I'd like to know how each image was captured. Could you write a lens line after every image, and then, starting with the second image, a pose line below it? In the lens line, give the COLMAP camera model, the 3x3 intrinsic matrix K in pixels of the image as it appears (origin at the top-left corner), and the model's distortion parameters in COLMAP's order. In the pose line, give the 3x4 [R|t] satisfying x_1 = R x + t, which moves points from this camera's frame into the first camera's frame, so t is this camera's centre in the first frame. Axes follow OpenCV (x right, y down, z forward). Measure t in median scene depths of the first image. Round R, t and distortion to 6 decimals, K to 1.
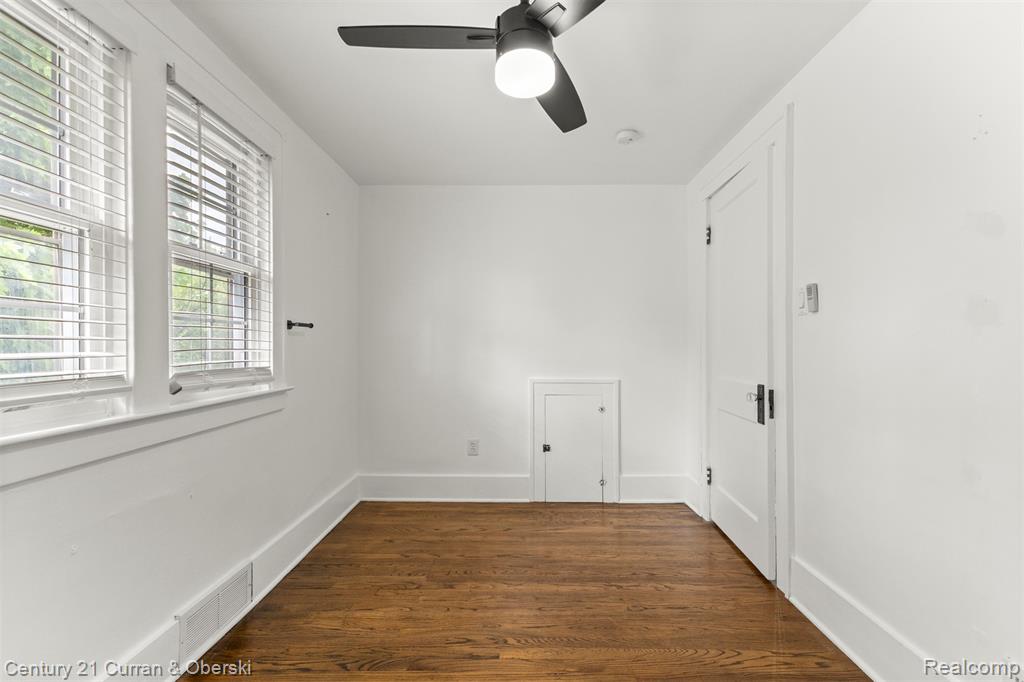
lens RADIAL K [[445.6, 0, 514.9], [0, 445.6, 343.2], [0, 0, 1]] dist [-0.000925, -0.000051]
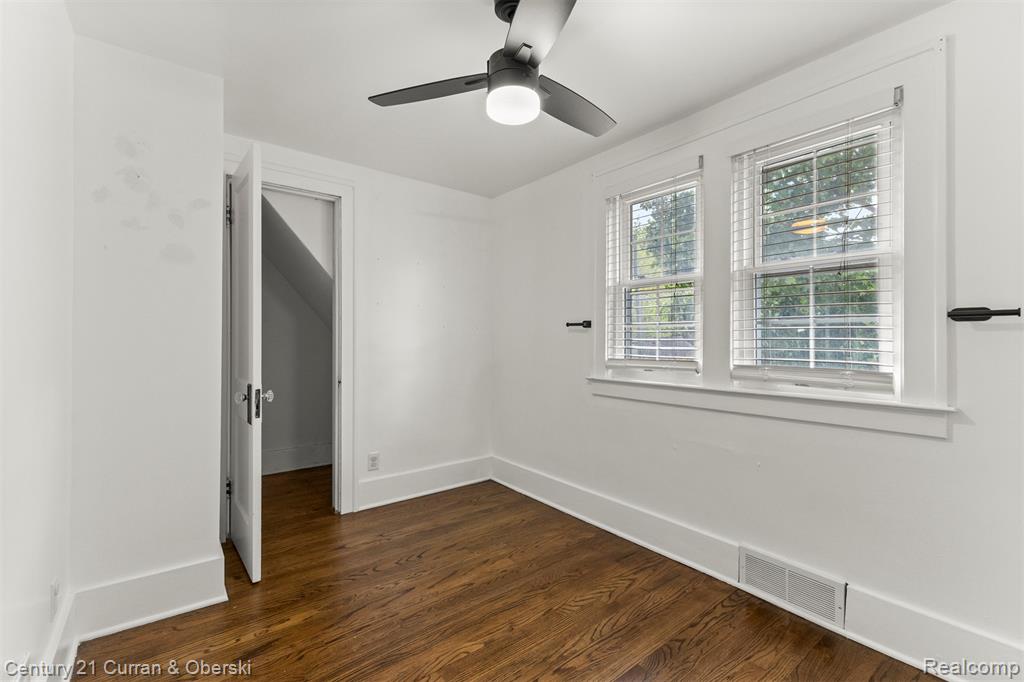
lens RADIAL K [[445.6, 0, 513.0], [0, 445.6, 337.3], [0, 0, 1]] dist [-0.000925, -0.000051]
pose [[-0.779542, 0.003957, -0.626338, 0.596945], [0.005373, 0.999985, -0.000370, -0.018088], [0.626327, -0.003654, -0.779551, 1.557418]]
